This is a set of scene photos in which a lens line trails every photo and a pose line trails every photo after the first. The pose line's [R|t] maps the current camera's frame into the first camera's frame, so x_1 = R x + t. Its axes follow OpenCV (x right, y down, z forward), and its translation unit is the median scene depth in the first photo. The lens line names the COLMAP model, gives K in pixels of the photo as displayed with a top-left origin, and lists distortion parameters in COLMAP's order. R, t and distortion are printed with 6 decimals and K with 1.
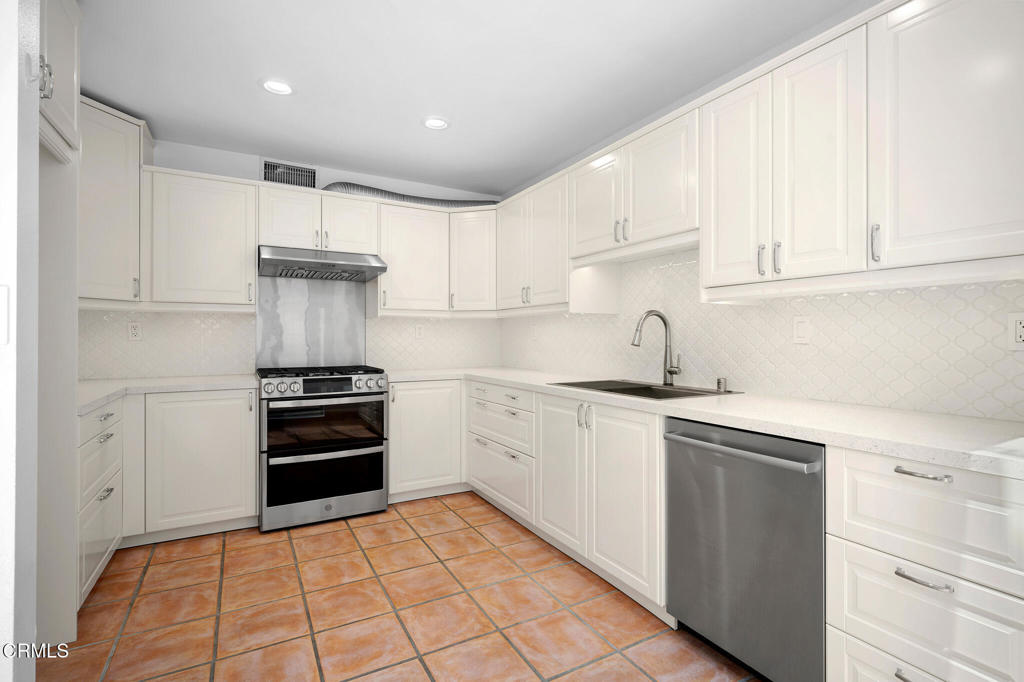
lens RADIAL K [[471.9, 0, 513.6], [0, 471.9, 334.3], [0, 0, 1]] dist [-0.000608, -0.000437]
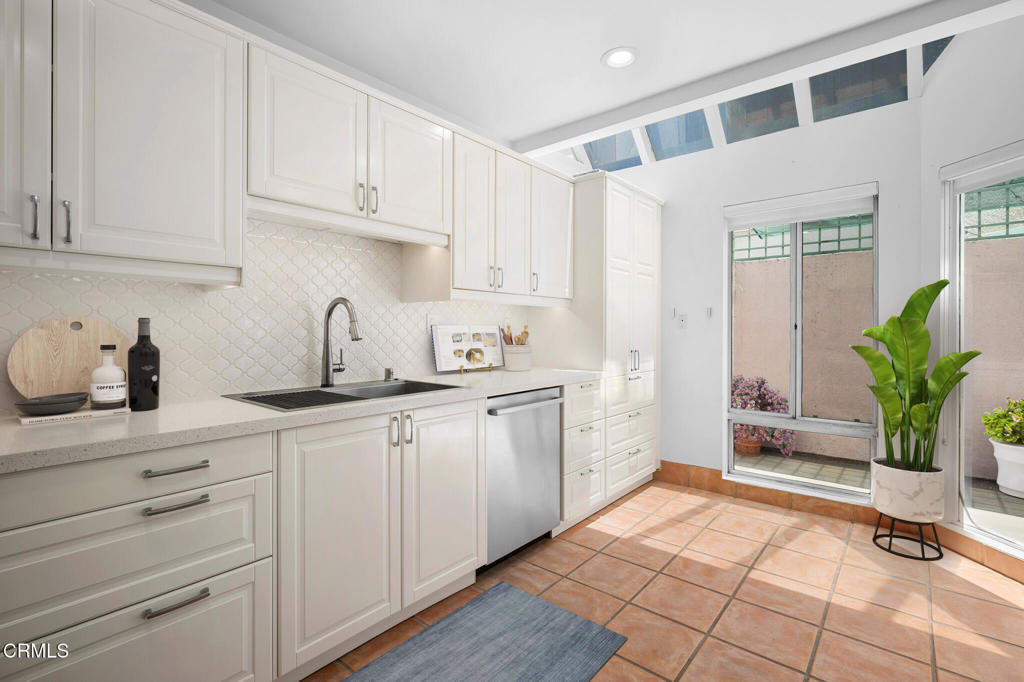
lens RADIAL K [[471.9, 0, 489.5], [0, 471.9, 329.7], [0, 0, 1]] dist [-0.000608, -0.000437]
pose [[-0.304798, -0.000717, 0.952417, -0.556628], [-0.004192, 0.999991, -0.000589, 0.005460], [-0.952408, -0.004172, -0.304798, 0.956570]]
